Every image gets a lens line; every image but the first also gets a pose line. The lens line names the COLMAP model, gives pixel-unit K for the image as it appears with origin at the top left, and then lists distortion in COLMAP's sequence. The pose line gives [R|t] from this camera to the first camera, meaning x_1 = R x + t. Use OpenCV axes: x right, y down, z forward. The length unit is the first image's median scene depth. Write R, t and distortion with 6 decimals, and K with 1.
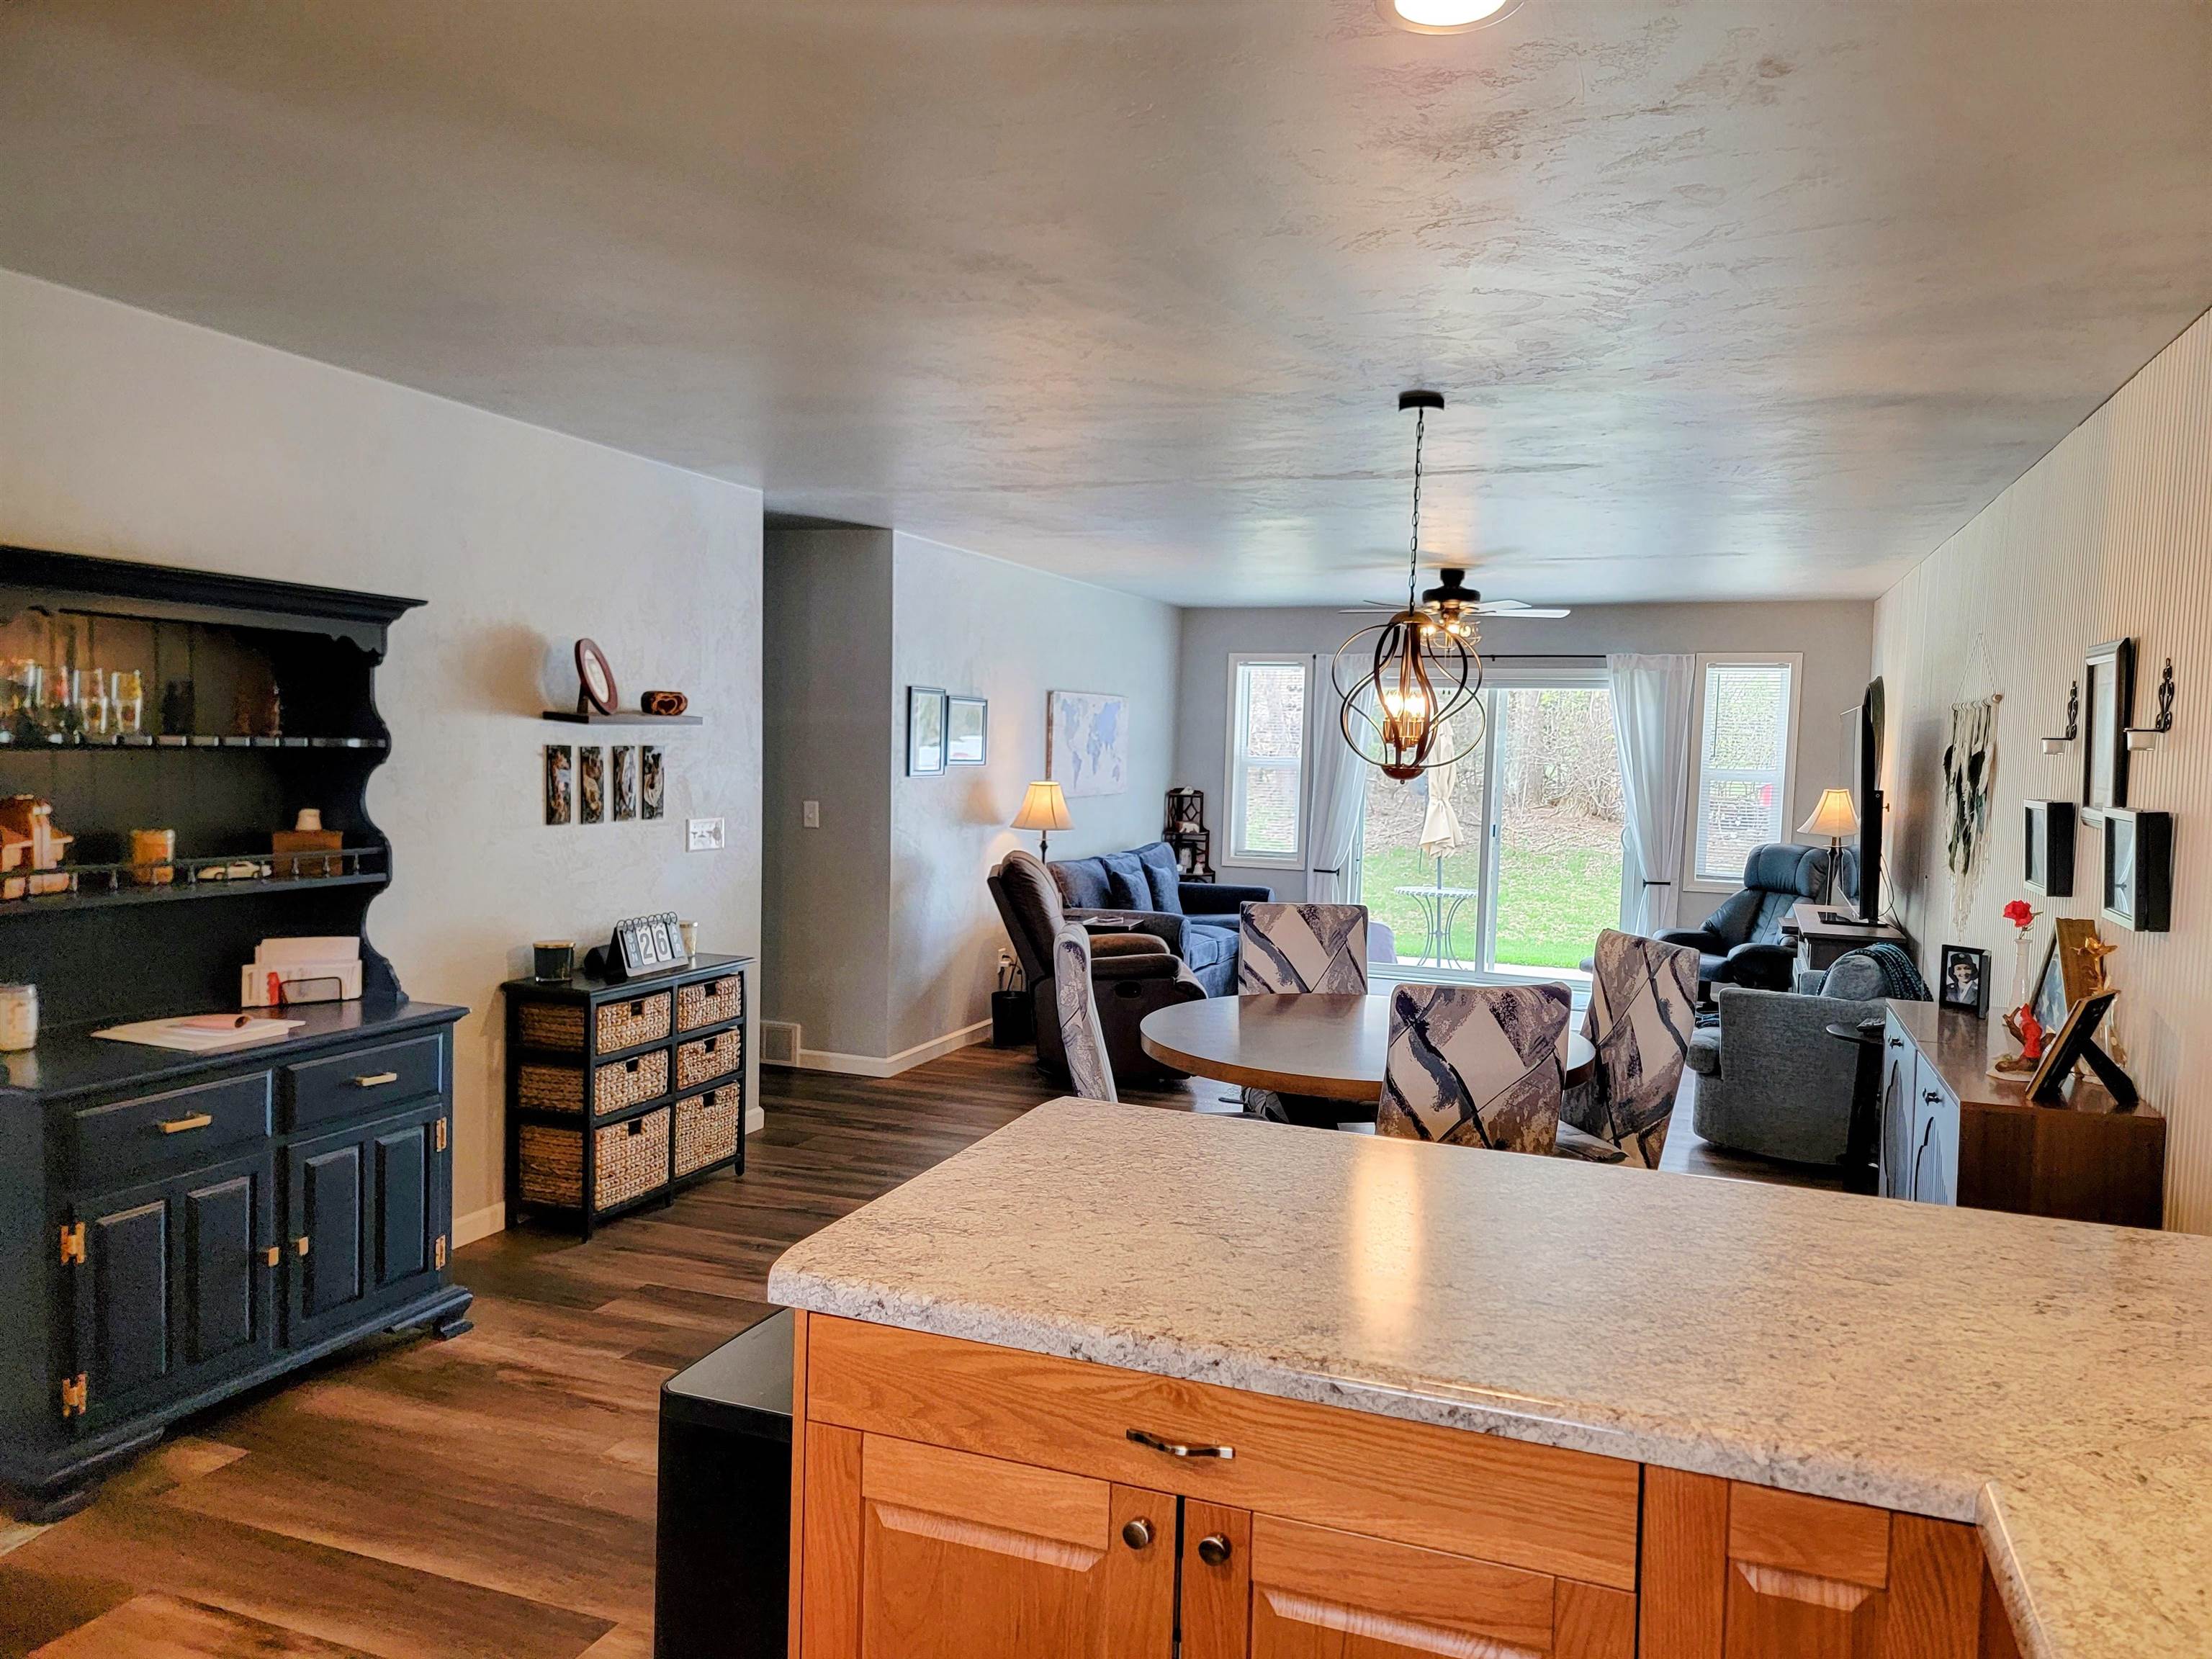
lens RADIAL K [[1528.0, 0, 1153.6], [0, 1528.0, 833.7], [0, 0, 1]] dist [0.084391, -0.061061]
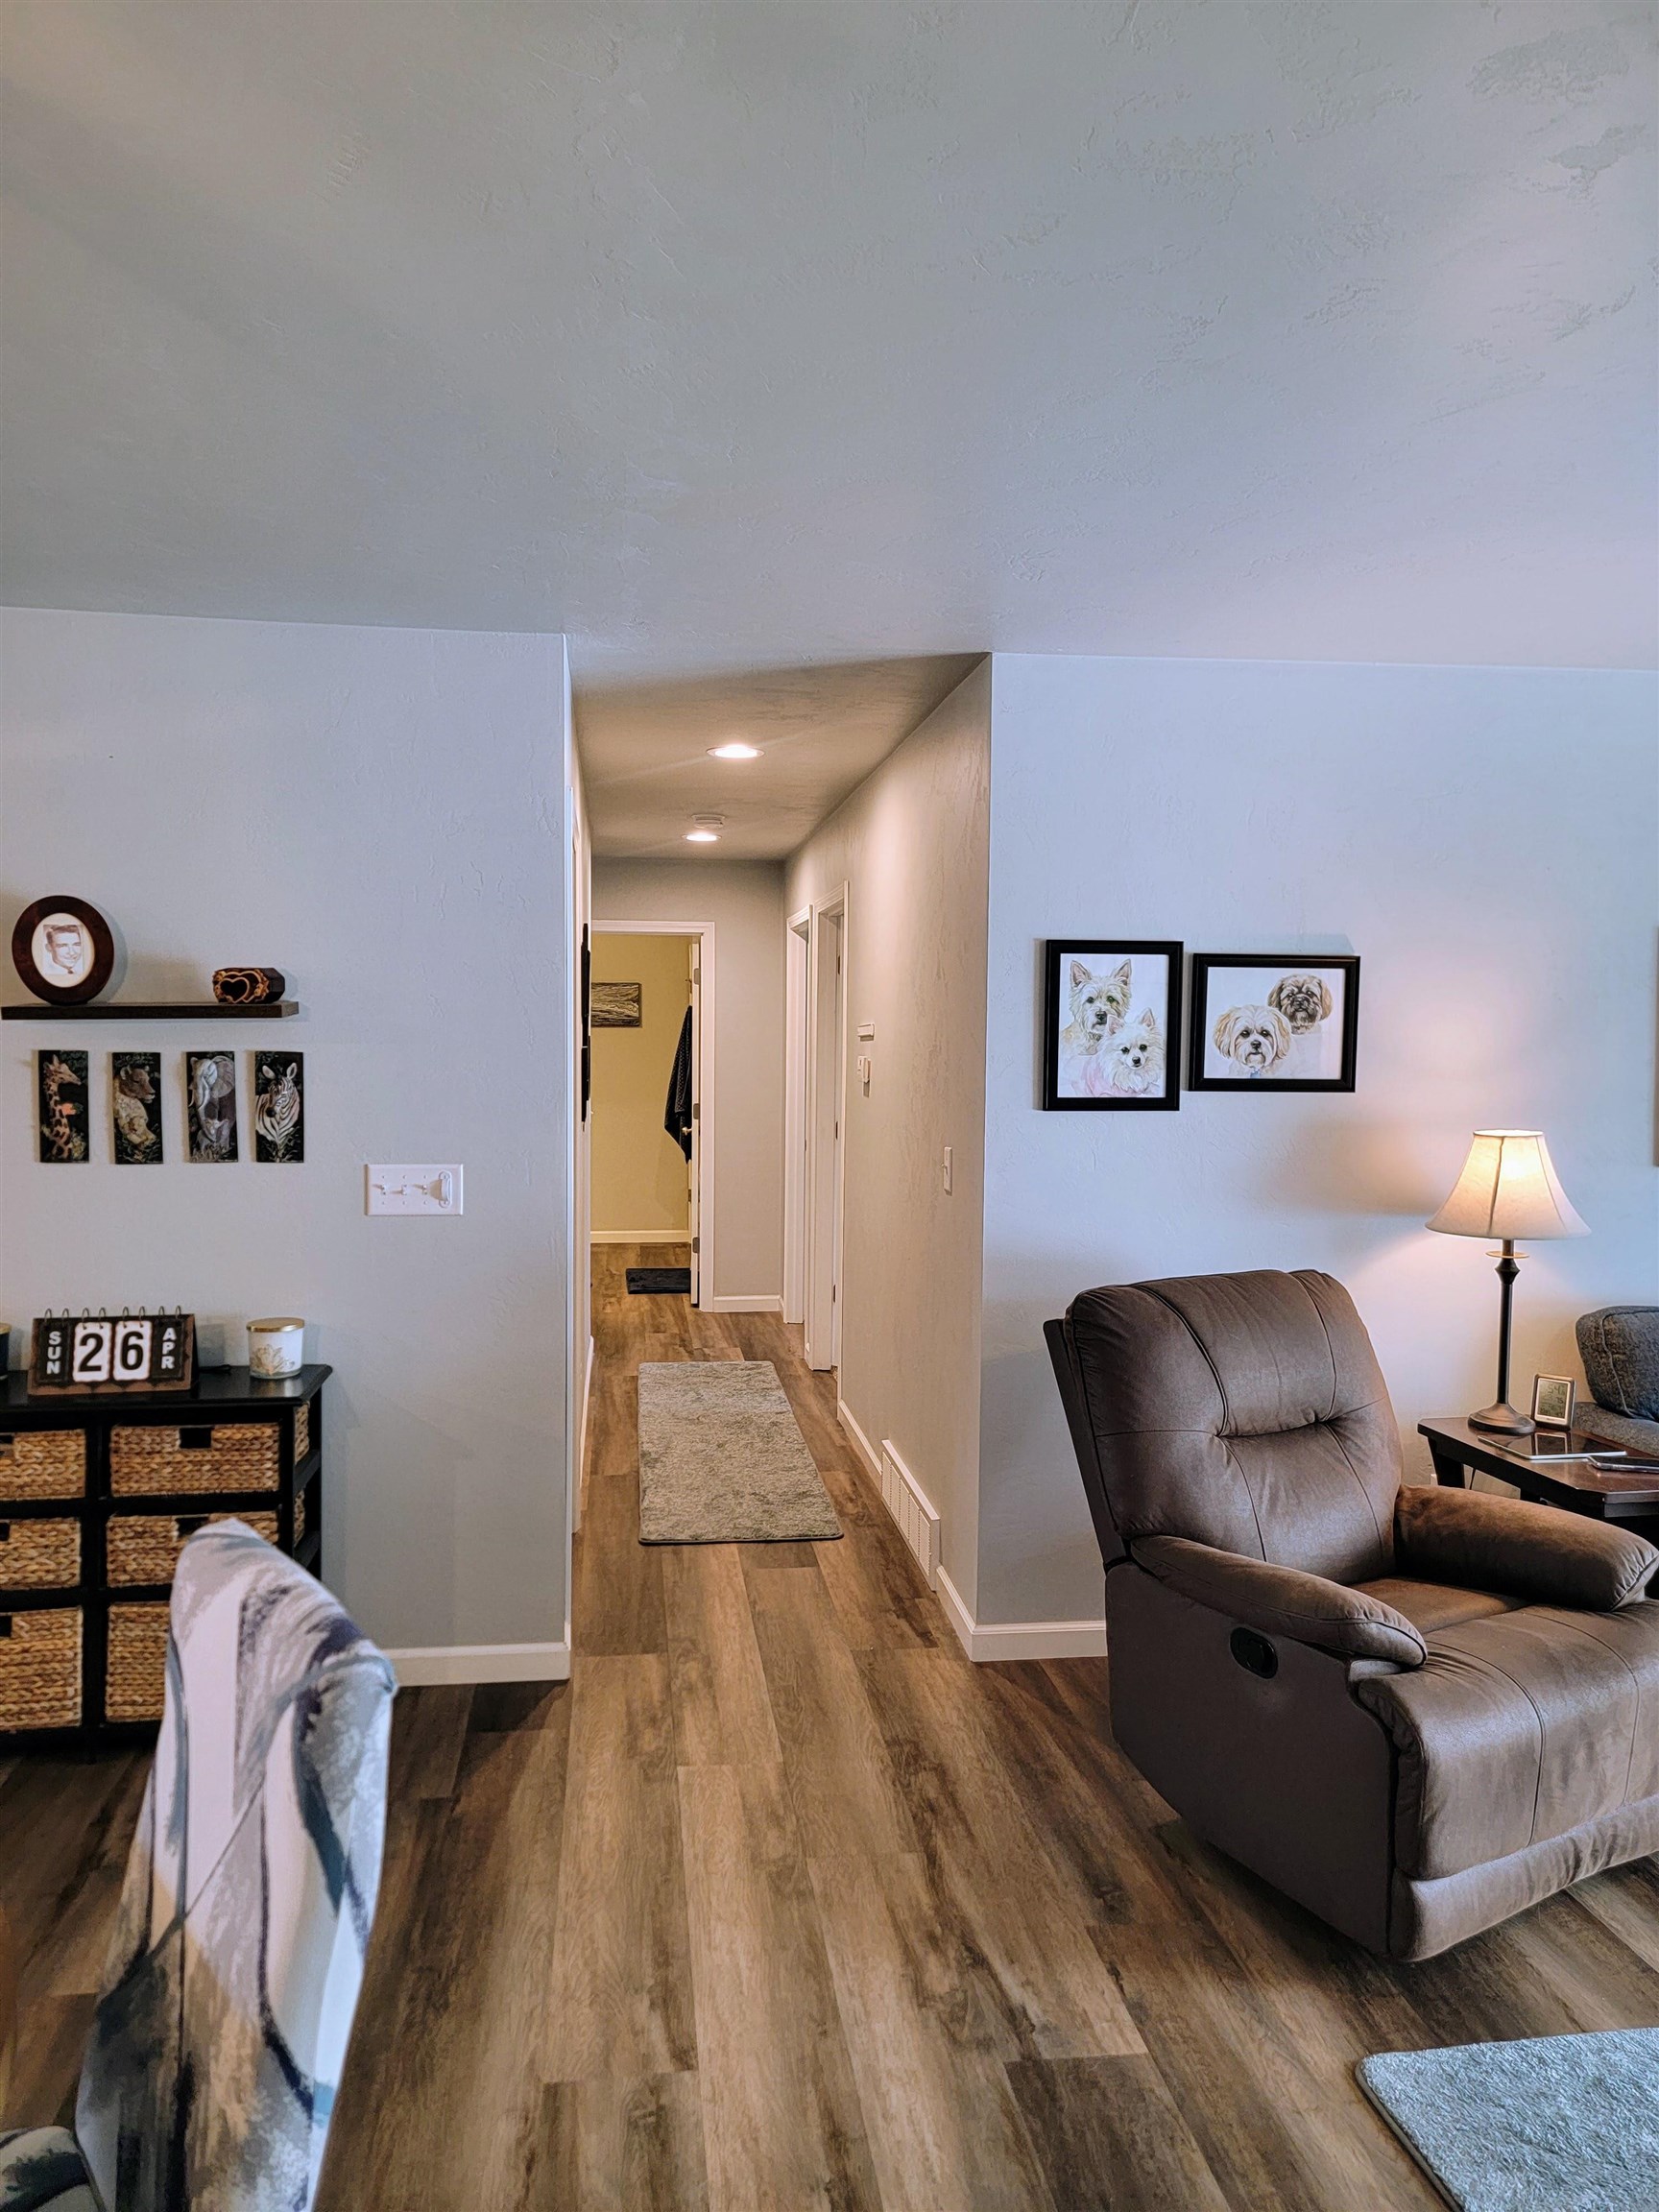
lens RADIAL K [[1528.0, 0, 777.5], [0, 1528.0, 1105.1], [0, 0, 1]] dist [0.084391, -0.061061]
pose [[0.449898, 0.022014, -0.892808, 0.289374], [-0.049504, 0.998774, -0.000319, -0.035153], [0.891707, 0.044341, 0.450436, 0.697250]]
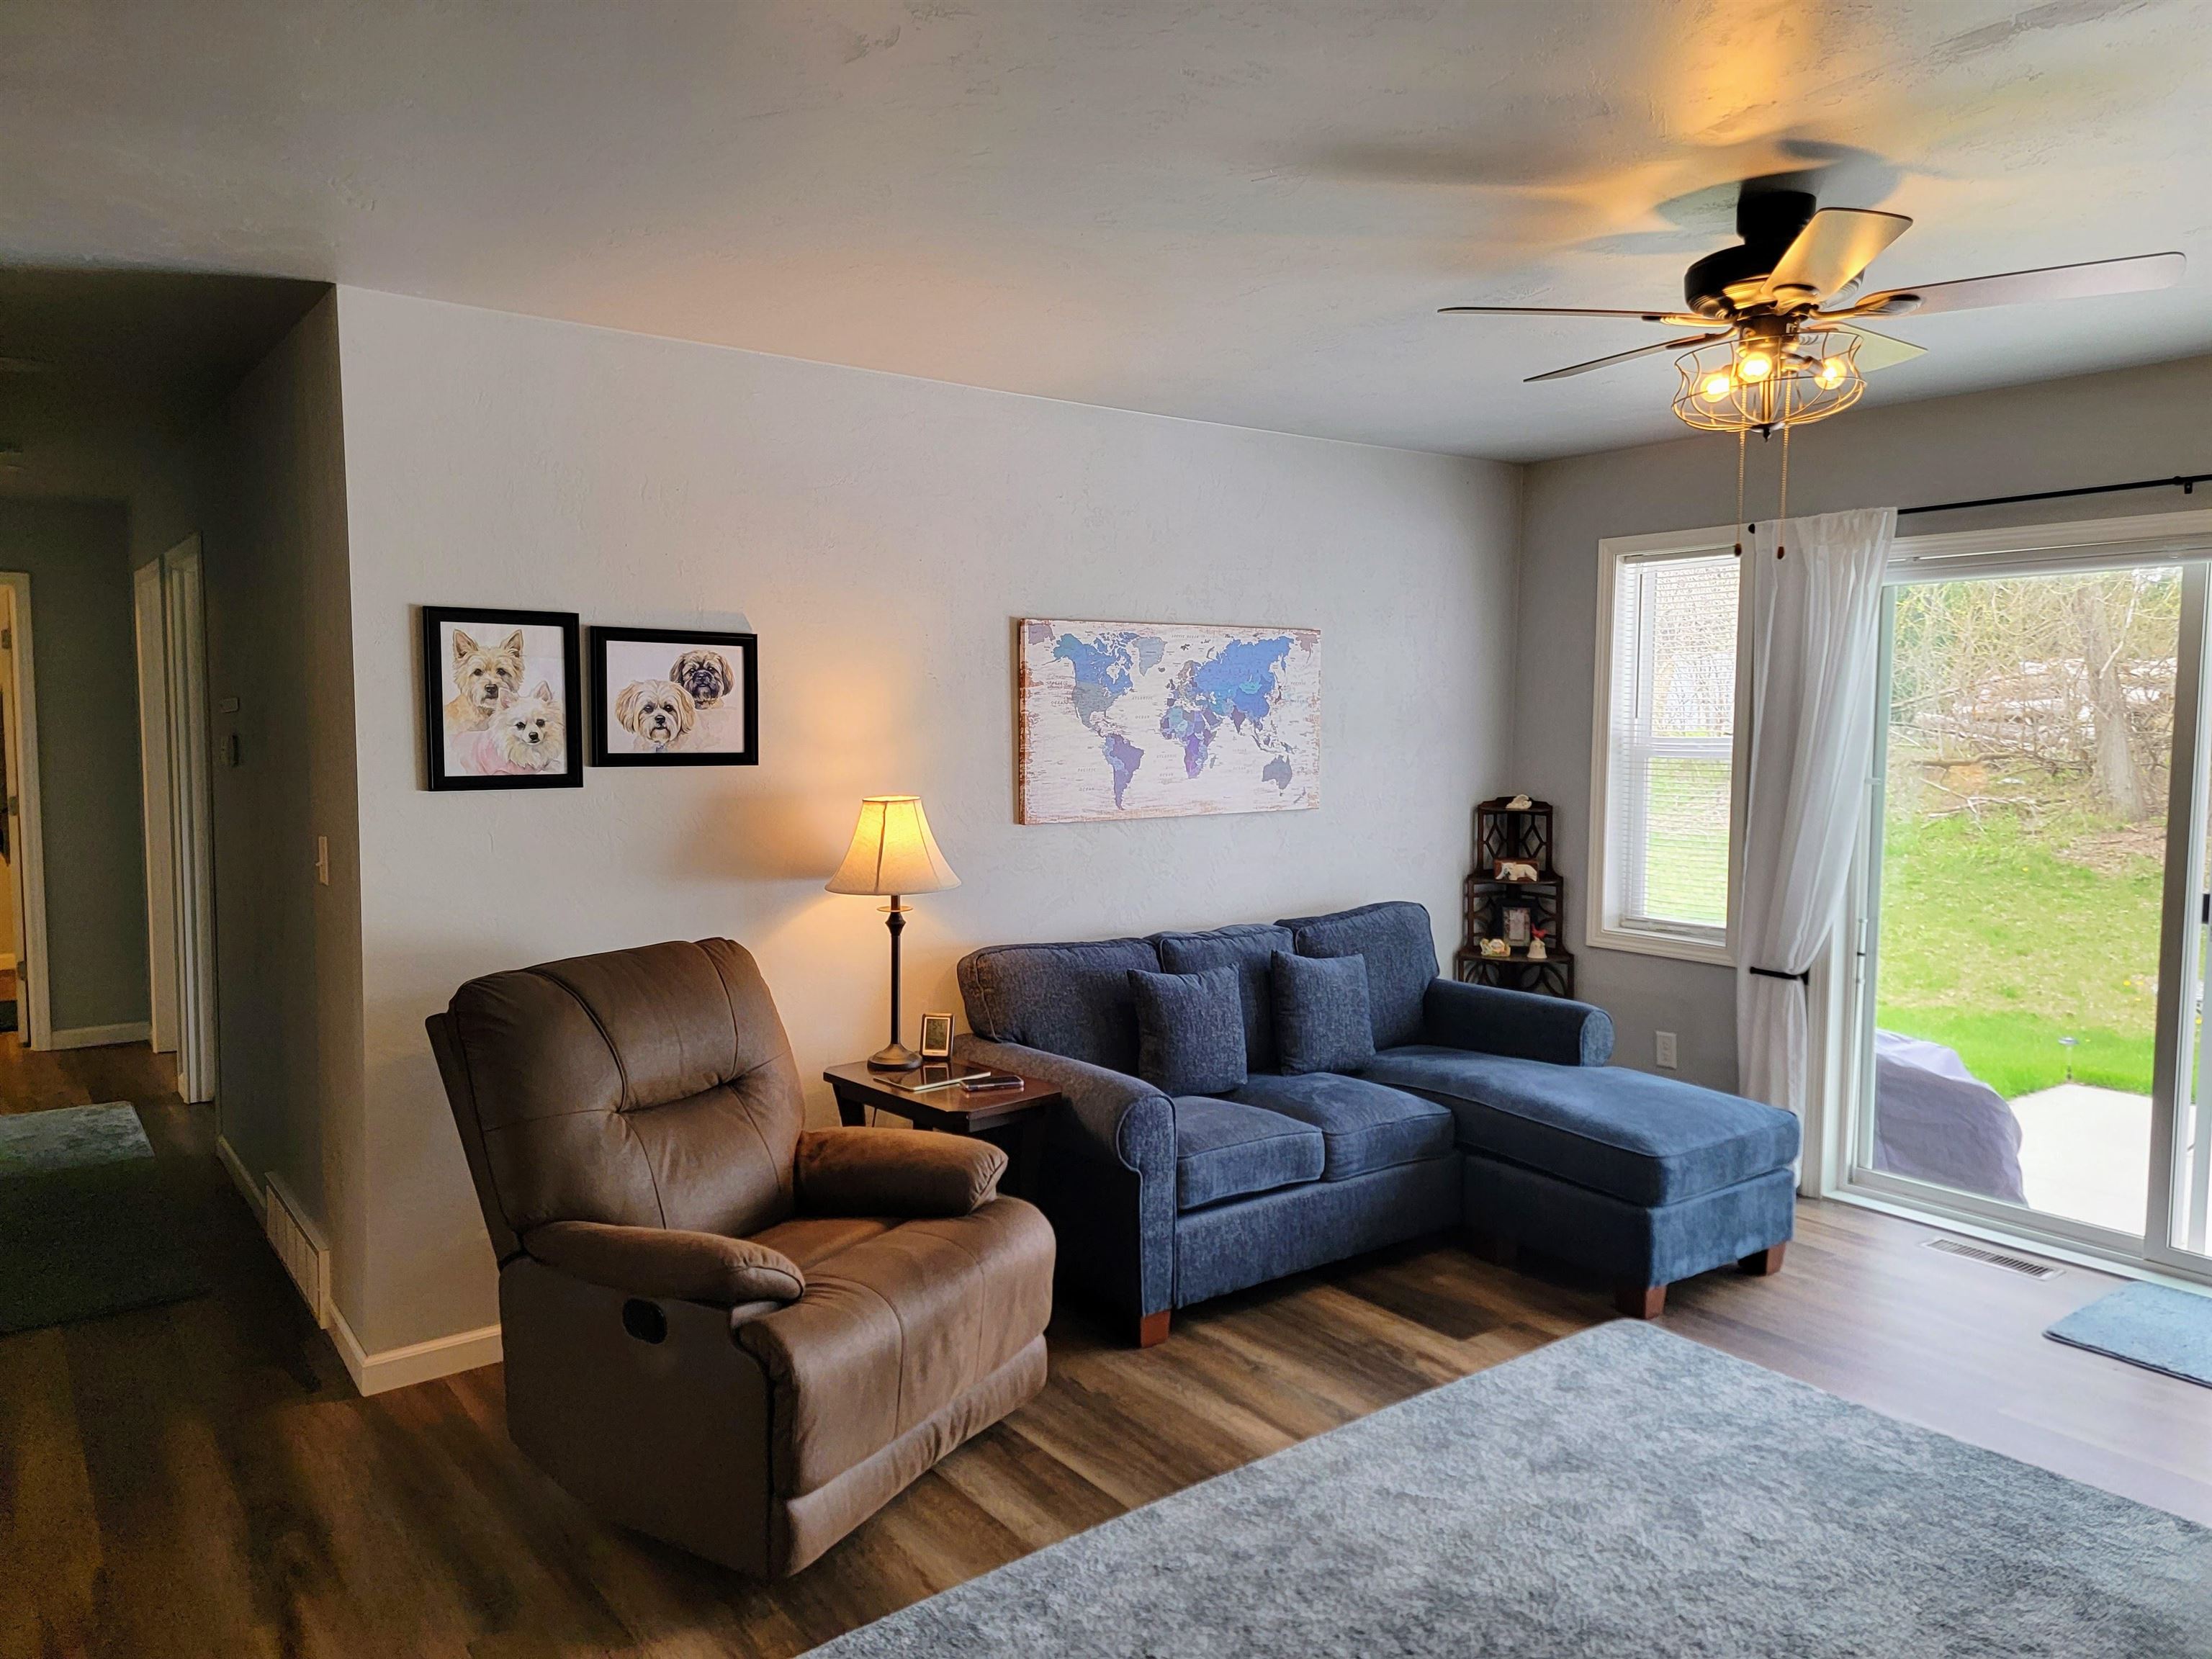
lens RADIAL K [[1528.0, 0, 1099.6], [0, 1528.0, 813.4], [0, 0, 1]] dist [0.084391, -0.061061]
pose [[0.834413, 0.012732, -0.550993, 0.298887], [-0.014122, 0.999899, 0.001719, -0.034946], [0.550959, 0.006347, 0.834508, 0.708367]]
